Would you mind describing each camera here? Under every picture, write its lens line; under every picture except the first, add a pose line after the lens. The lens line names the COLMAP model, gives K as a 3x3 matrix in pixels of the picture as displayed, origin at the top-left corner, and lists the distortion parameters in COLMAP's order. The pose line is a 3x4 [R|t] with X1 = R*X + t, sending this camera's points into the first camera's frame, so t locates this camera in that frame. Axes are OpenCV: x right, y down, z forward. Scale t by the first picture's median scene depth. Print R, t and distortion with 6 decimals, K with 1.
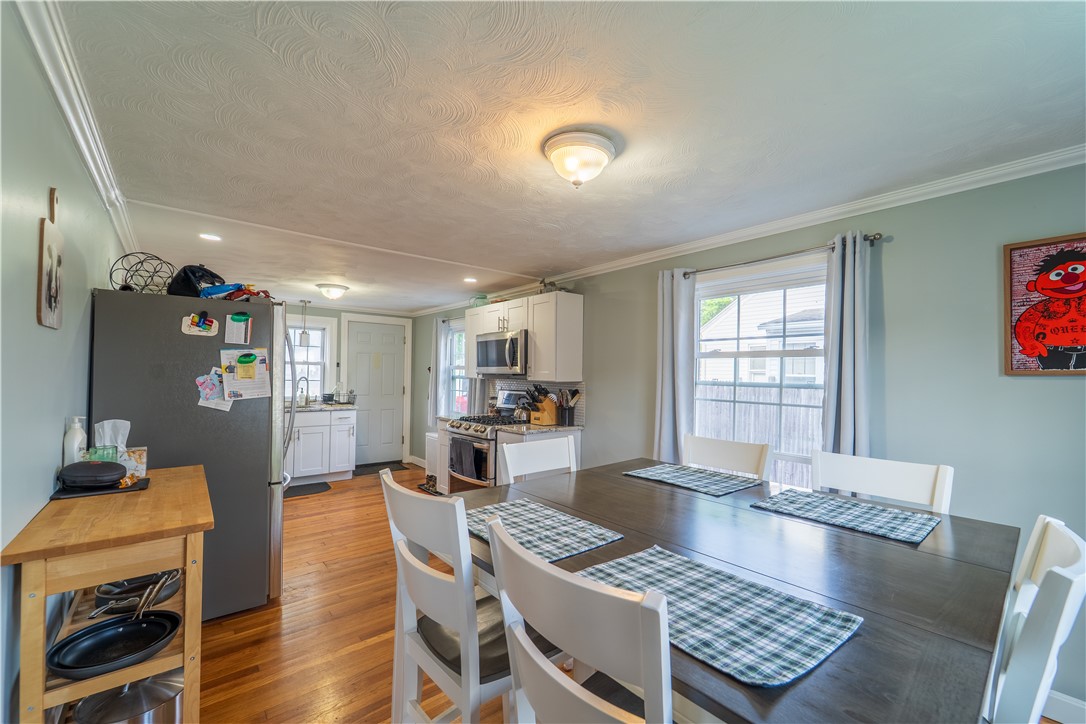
lens RADIAL K [[442.7, 0, 540.8], [0, 442.7, 372.1], [0, 0, 1]] dist [0.006057, -0.002101]
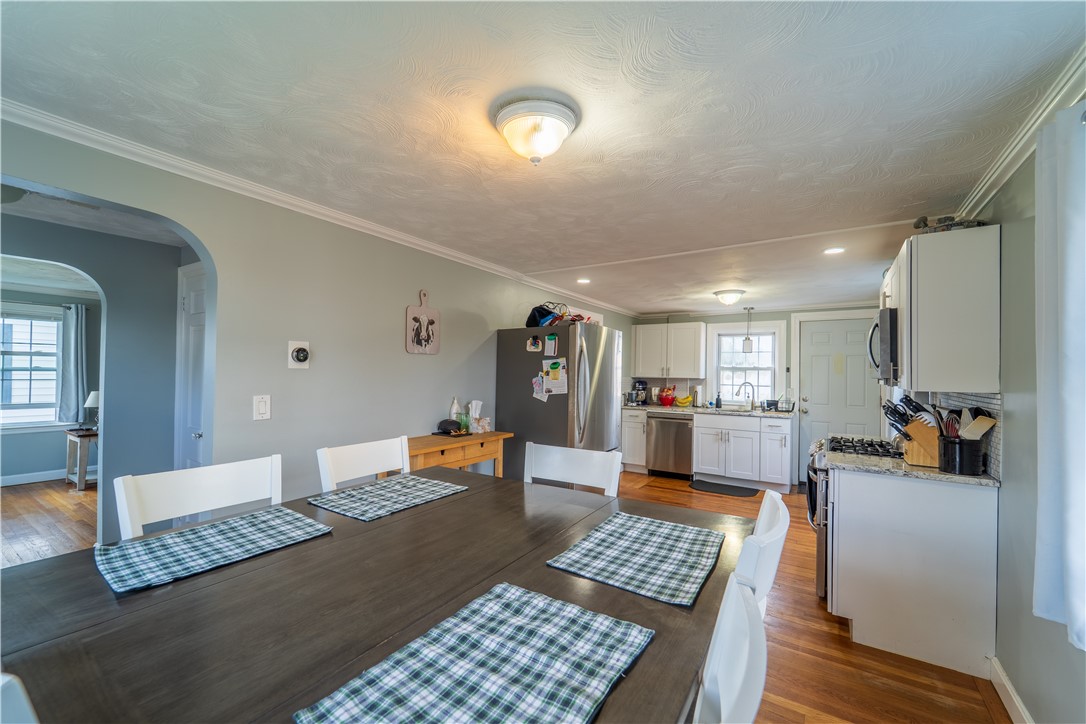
lens RADIAL K [[442.7, 0, 540.9], [0, 442.7, 370.1], [0, 0, 1]] dist [0.006057, -0.002101]
pose [[0.295667, -0.016402, -0.955150, 0.421546], [-0.004813, 0.999814, -0.018659, 0.006379], [0.955279, 0.010114, 0.295534, 0.336881]]
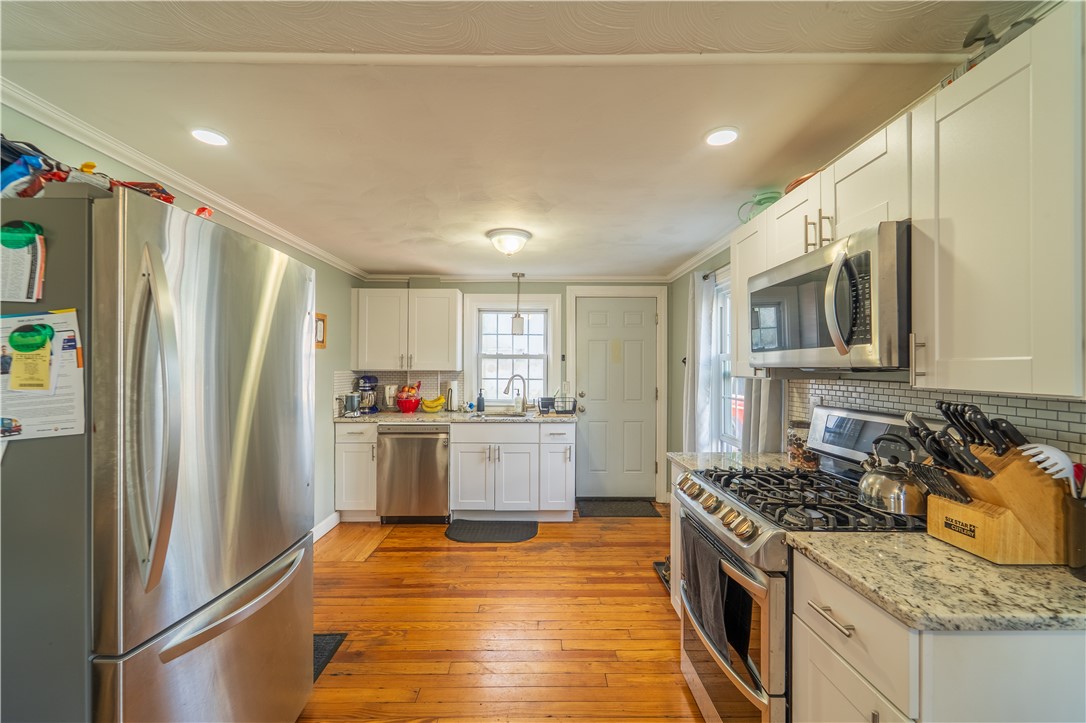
lens RADIAL K [[442.7, 0, 540.7], [0, 442.7, 368.2], [0, 0, 1]] dist [0.006057, -0.002101]
pose [[0.773996, -0.010514, -0.633103, -0.034626], [0.012285, 0.999923, -0.001587, 0.002092], [0.633071, -0.006549, 0.774066, 0.612052]]
